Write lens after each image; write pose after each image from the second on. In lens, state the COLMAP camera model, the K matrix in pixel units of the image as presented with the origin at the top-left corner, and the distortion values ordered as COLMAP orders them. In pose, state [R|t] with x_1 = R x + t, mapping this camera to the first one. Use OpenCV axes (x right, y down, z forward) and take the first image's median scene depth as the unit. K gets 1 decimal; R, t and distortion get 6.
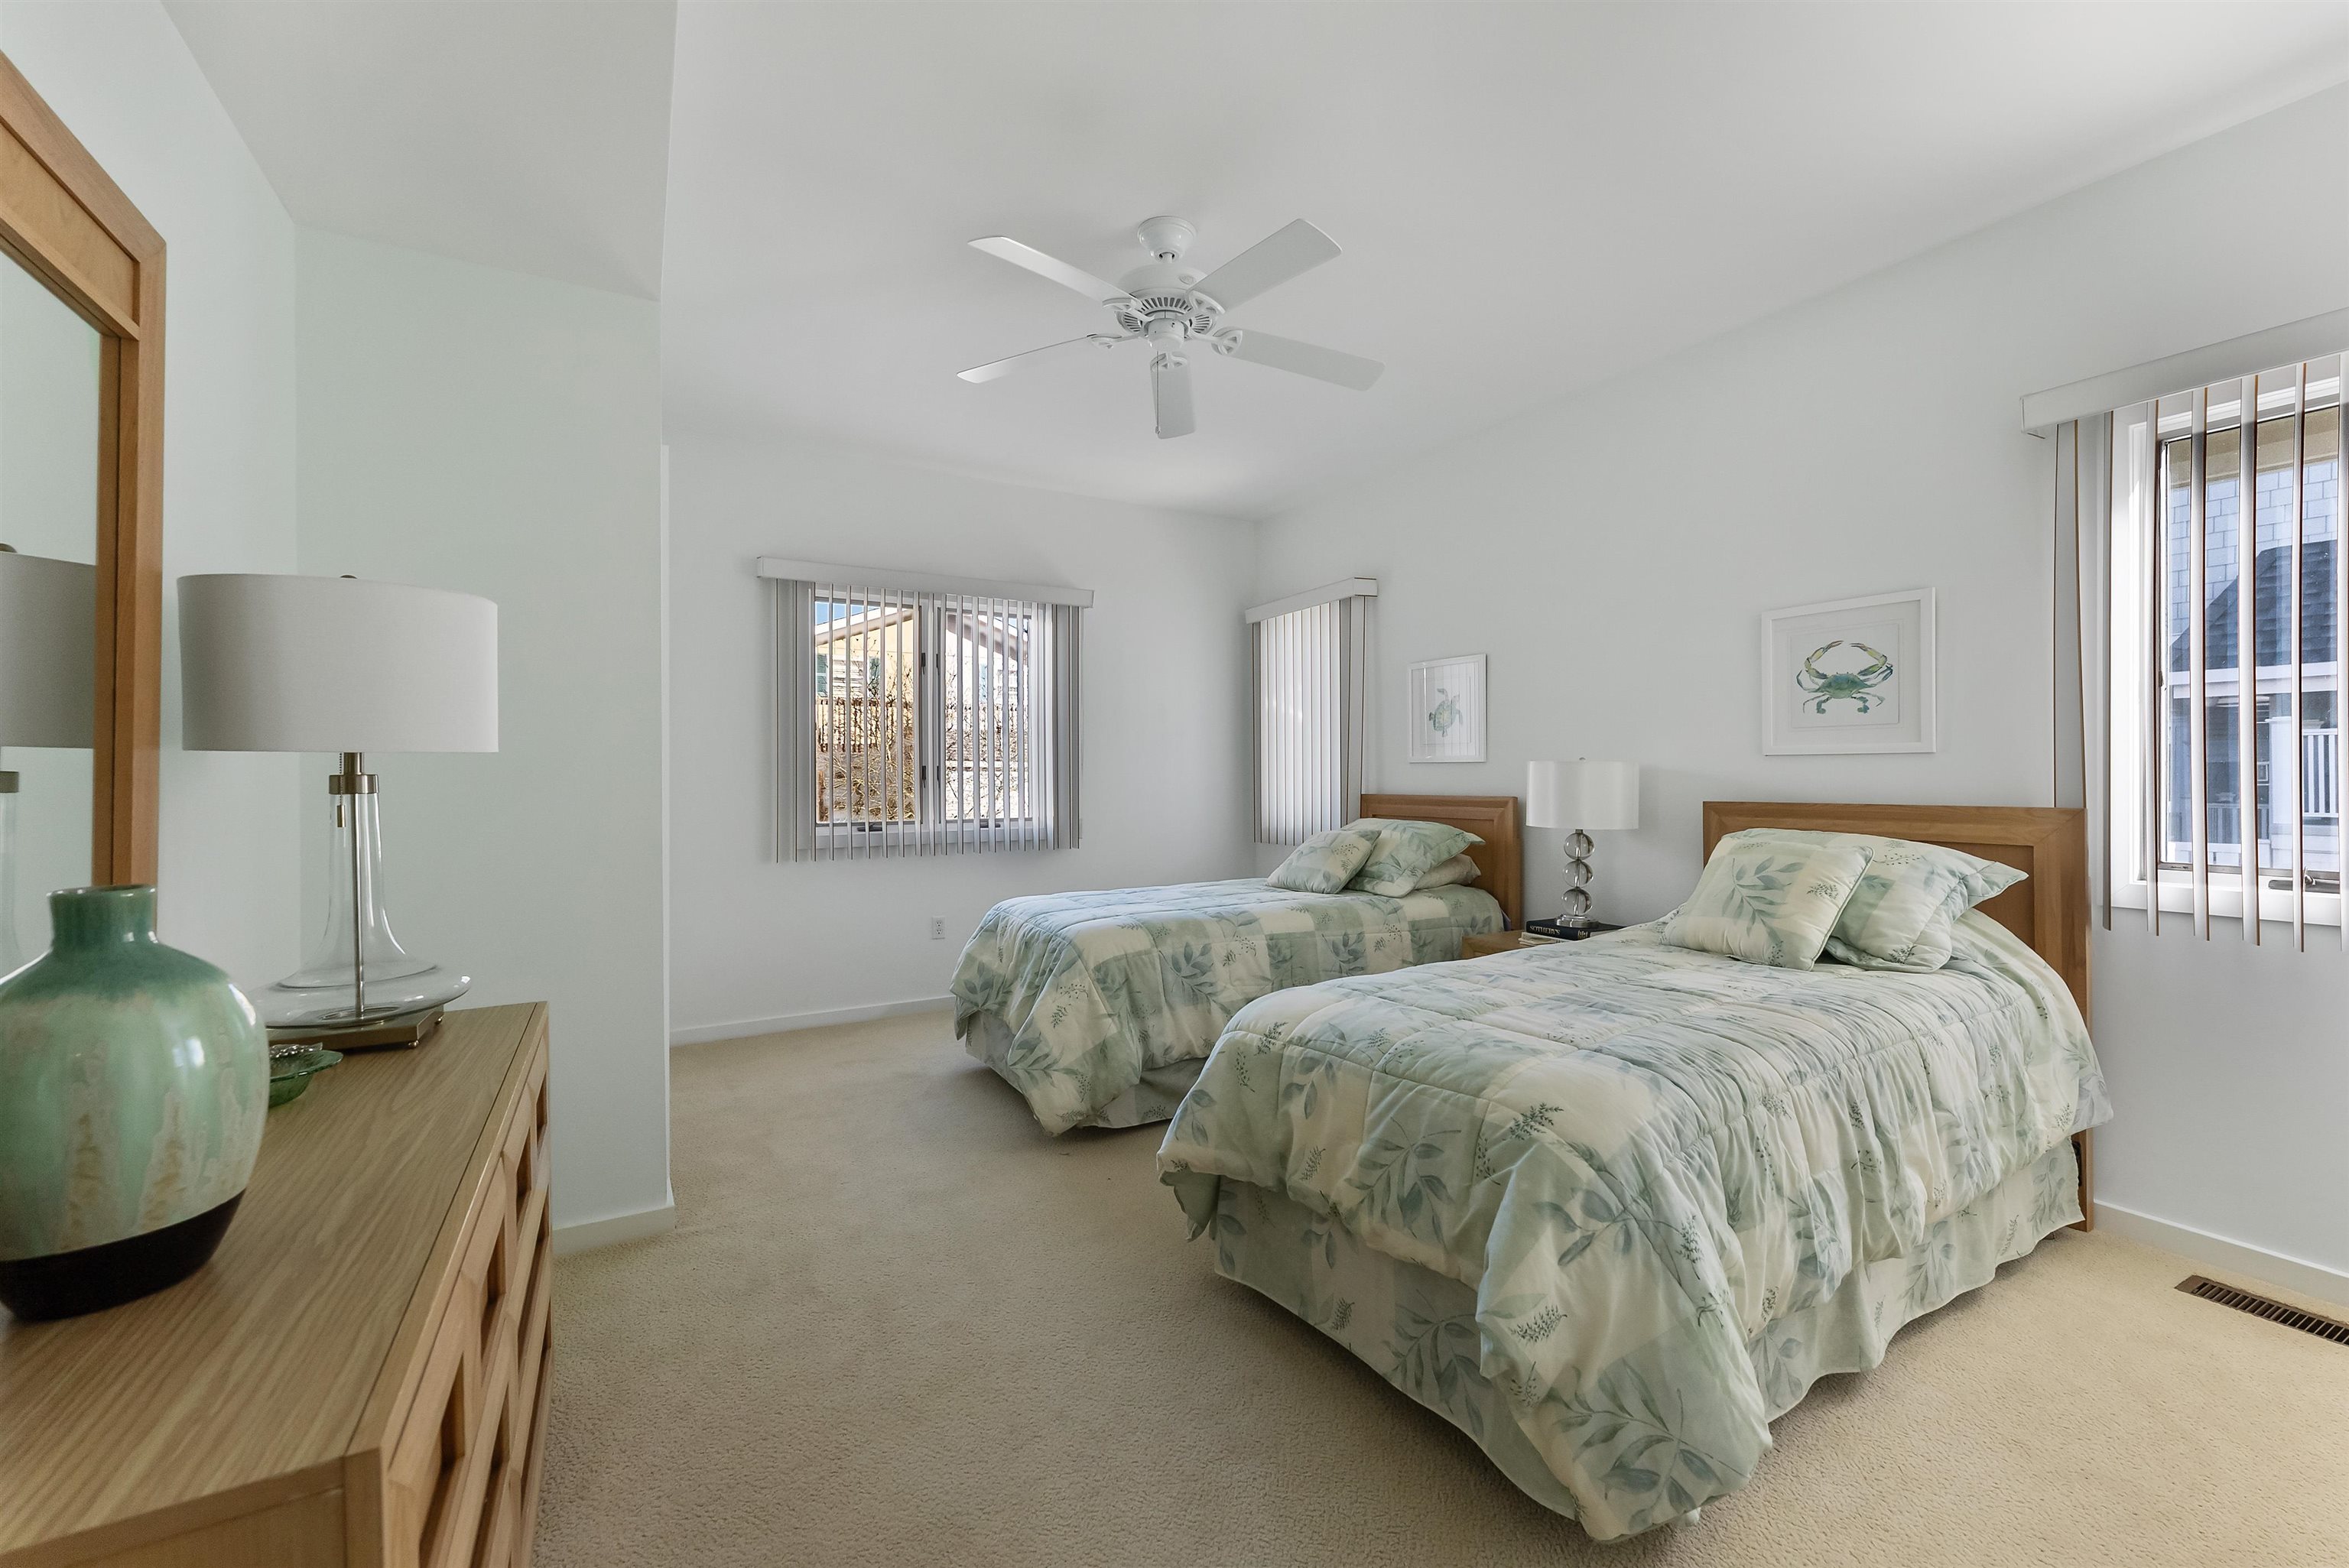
lens RADIAL K [[959.6, 0, 1171.7], [0, 959.6, 778.1], [0, 0, 1]] dist [0.000935, 0.000006]
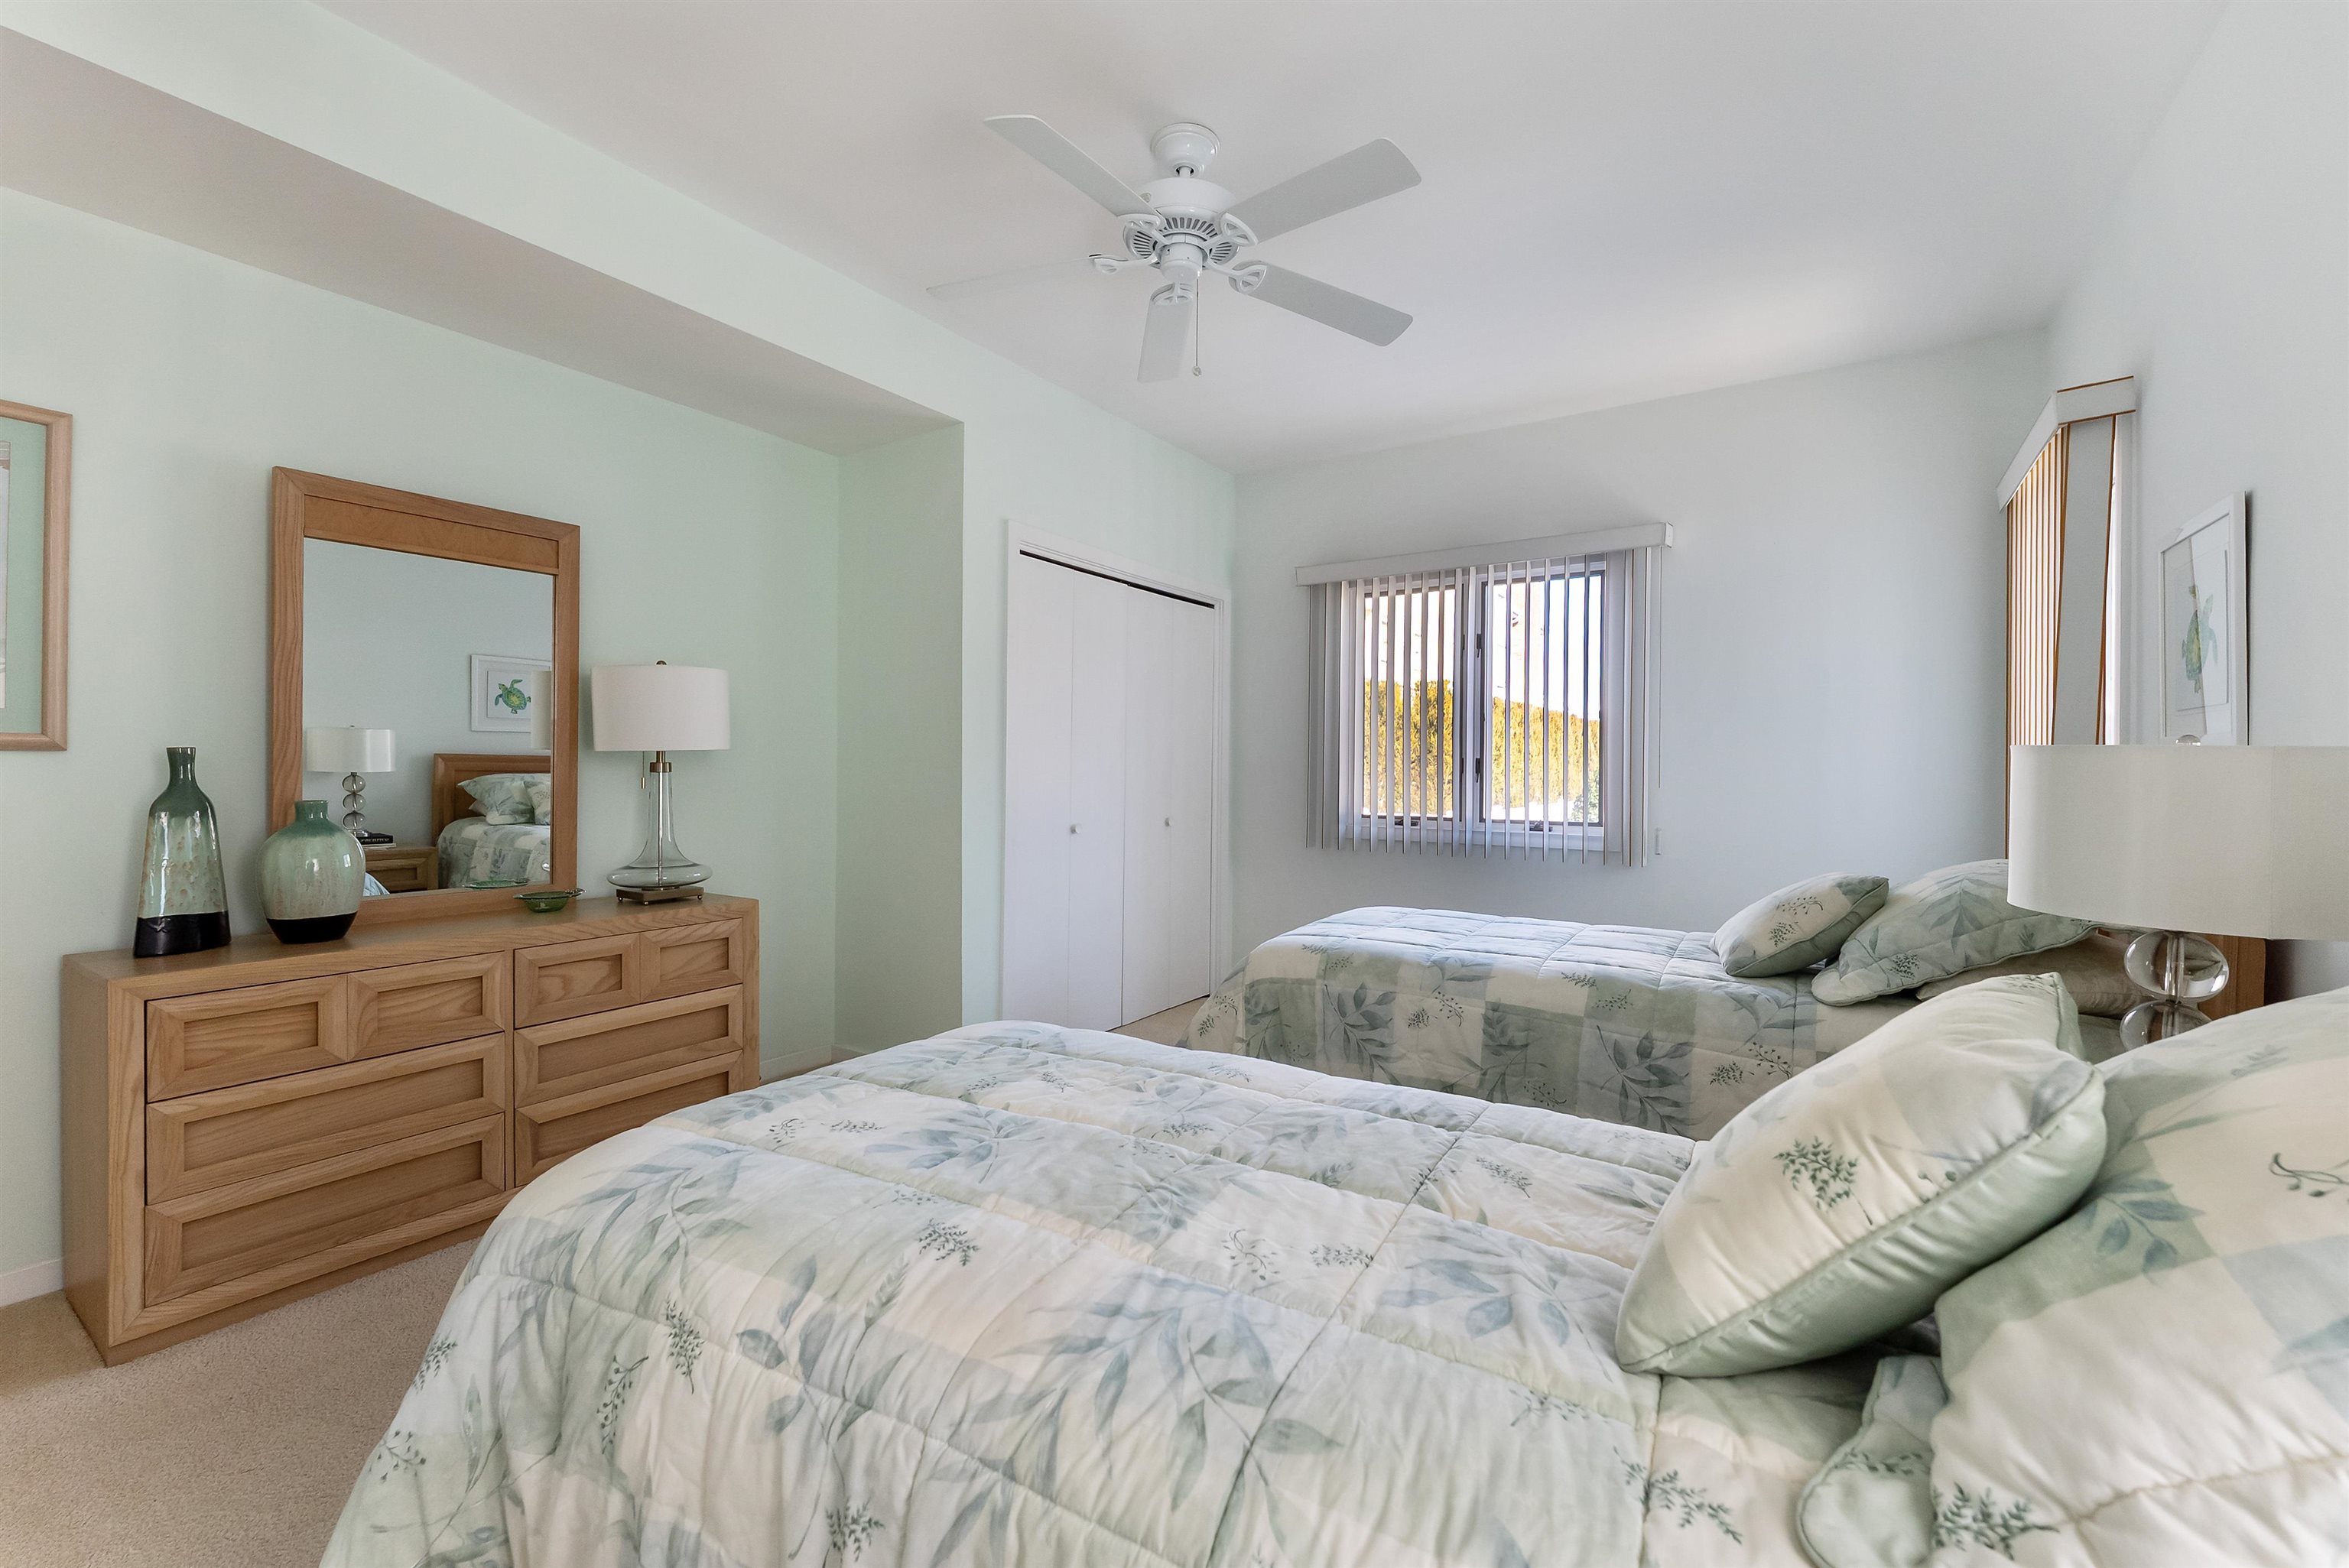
lens RADIAL K [[959.6, 0, 1168.7], [0, 959.6, 767.2], [0, 0, 1]] dist [0.000935, 0.000006]
pose [[0.443560, 0.008849, -0.896201, 0.611384], [-0.014410, 0.999892, 0.002740, -0.003218], [0.896129, 0.011699, 0.443640, 0.487919]]
